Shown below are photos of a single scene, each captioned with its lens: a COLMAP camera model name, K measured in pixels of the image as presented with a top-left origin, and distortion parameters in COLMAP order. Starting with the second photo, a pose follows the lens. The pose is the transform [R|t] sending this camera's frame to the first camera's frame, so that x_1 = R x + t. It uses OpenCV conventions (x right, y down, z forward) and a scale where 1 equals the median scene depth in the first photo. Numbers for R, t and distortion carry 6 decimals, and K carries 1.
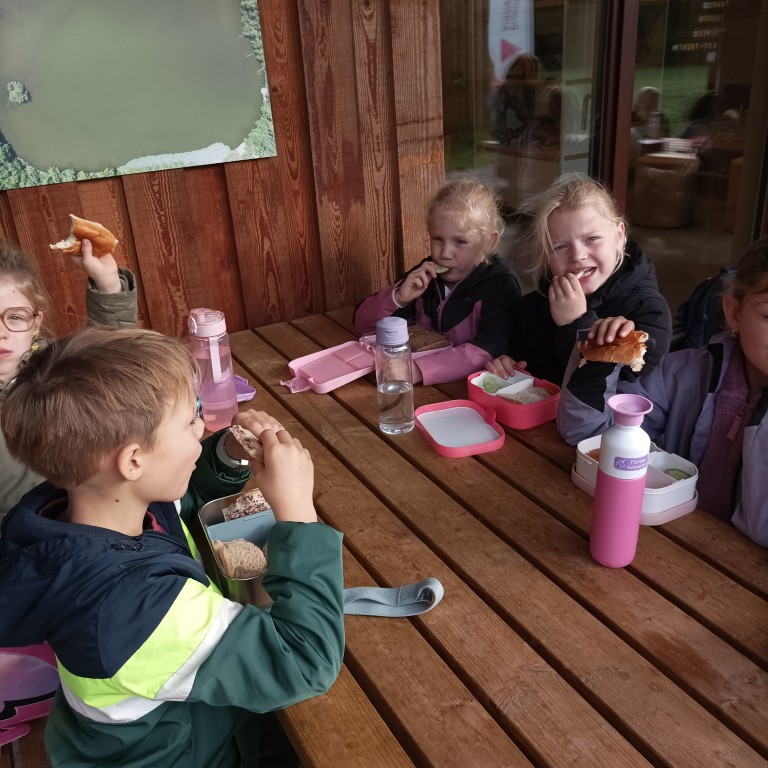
lens RADIAL K [[769.6, 0, 391.6], [0, 769.6, 379.6], [0, 0, 1]] dist [0.029531, 0.000000]
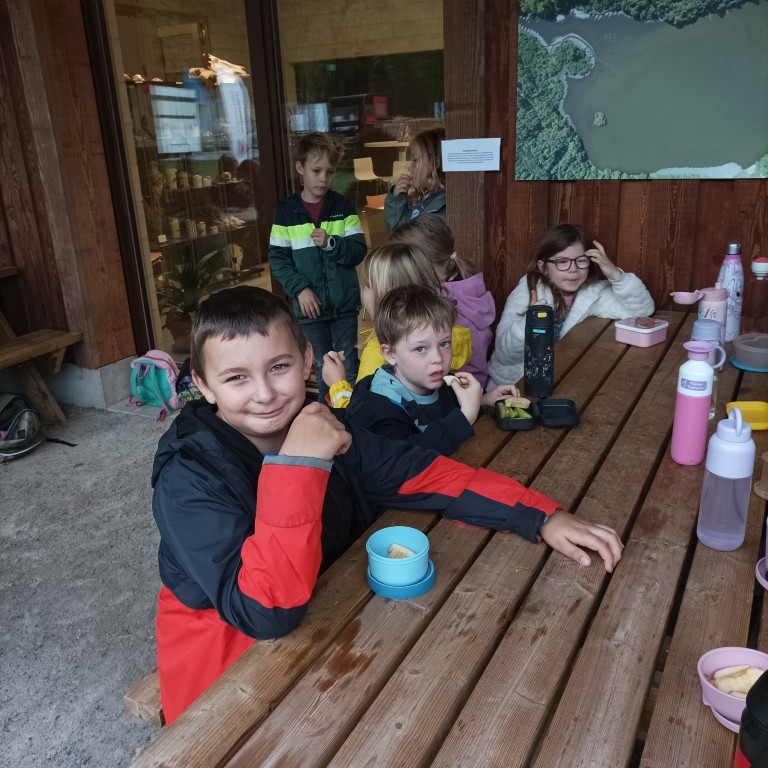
lens RADIAL K [[769.6, 0, 385.0], [0, 769.6, 389.5], [0, 0, 1]] dist [0.029531, 0.000000]
pose [[0.540015, 0.321584, -0.777797, 0.561792], [-0.325953, 0.931919, 0.159001, 0.025956], [0.775976, 0.167663, 0.608071, -0.160397]]
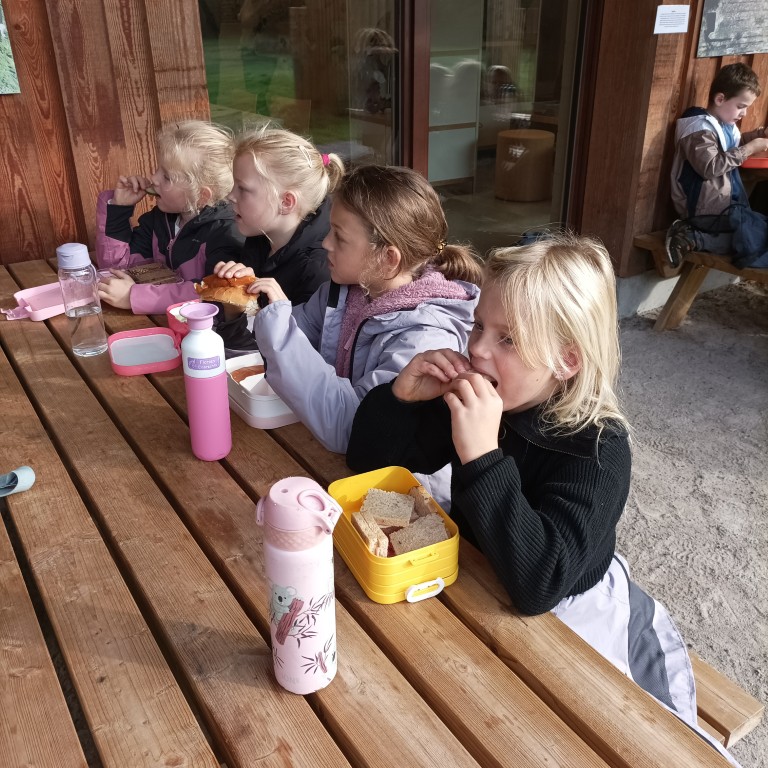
lens RADIAL K [[769.6, 0, 395.5], [0, 769.6, 375.5], [0, 0, 1]] dist [0.029531, 0.000000]
pose [[0.995309, 0.015930, 0.095422, 0.251657], [-0.018494, 0.999490, 0.026046, 0.047207], [-0.094959, -0.027688, 0.995096, -0.080020]]
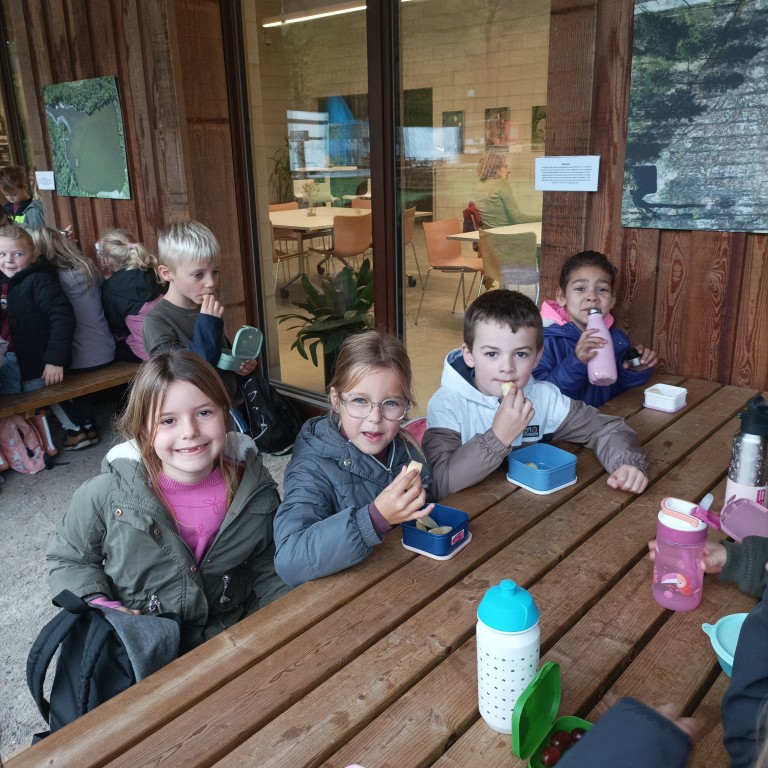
lens RADIAL K [[769.6, 0, 390.3], [0, 769.6, 383.8], [0, 0, 1]] dist [0.029531, 0.000000]
pose [[0.296409, 0.334905, -0.894416, 2.186654], [-0.369618, 0.903751, 0.215909, -0.559944], [0.880639, 0.266595, 0.391666, 0.927567]]
